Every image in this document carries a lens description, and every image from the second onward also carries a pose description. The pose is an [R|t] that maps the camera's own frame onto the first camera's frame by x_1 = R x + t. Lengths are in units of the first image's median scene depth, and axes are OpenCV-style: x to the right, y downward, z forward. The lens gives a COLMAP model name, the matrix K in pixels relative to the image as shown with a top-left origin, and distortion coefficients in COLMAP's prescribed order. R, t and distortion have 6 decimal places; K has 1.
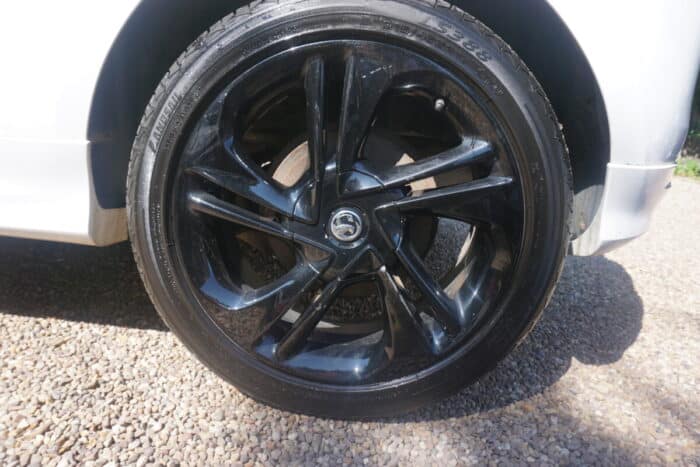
lens RADIAL K [[468.3, 0, 350.5], [0, 468.3, 229.7], [0, 0, 1]] dist [-0.049173, 0.028913]
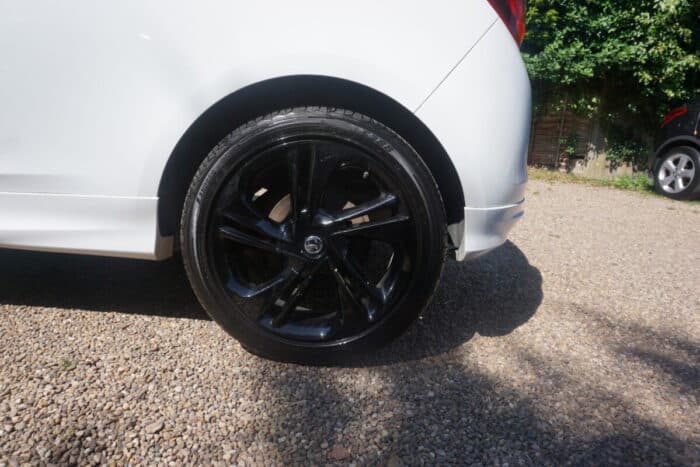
lens RADIAL K [[468.3, 0, 350.5], [0, 468.3, 229.7], [0, 0, 1]] dist [-0.049173, 0.028913]
pose [[0.999081, -0.017036, 0.039323, 0.055500], [0.018215, 0.999390, -0.029808, -0.012590], [-0.038792, 0.030497, 0.998782, -0.665108]]
